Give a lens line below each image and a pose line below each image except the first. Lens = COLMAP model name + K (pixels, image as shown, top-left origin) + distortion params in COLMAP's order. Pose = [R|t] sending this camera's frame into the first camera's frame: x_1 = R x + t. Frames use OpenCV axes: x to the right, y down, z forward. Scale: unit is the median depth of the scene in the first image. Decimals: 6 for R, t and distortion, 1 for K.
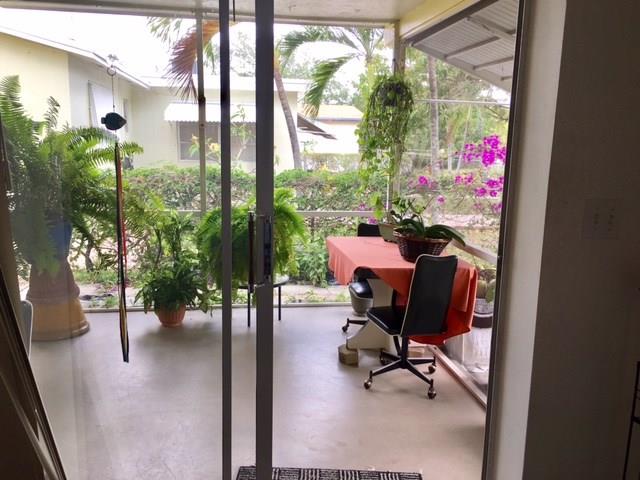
lens RADIAL K [[544.0, 0, 321.0], [0, 544.0, 242.1], [0, 0, 1]] dist [0.066423, -0.060983]
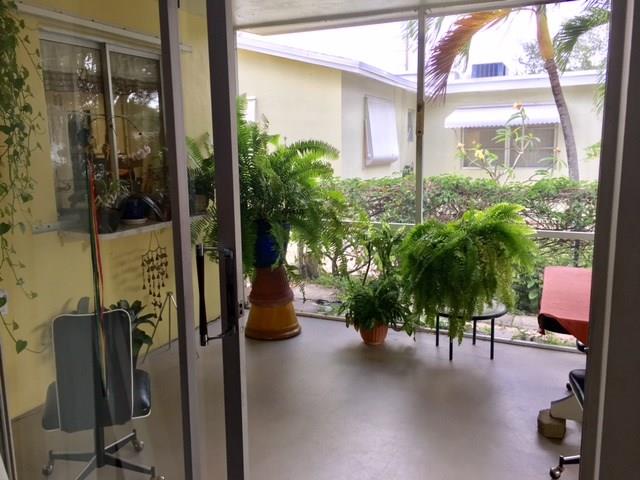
lens RADIAL K [[544.0, 0, 318.4], [0, 544.0, 238.3], [0, 0, 1]] dist [0.066423, -0.060983]
pose [[0.833483, 0.063939, -0.548833, 0.159406], [-0.073441, 0.997289, 0.004654, -0.027725], [0.547643, 0.036428, 0.835919, 0.146013]]
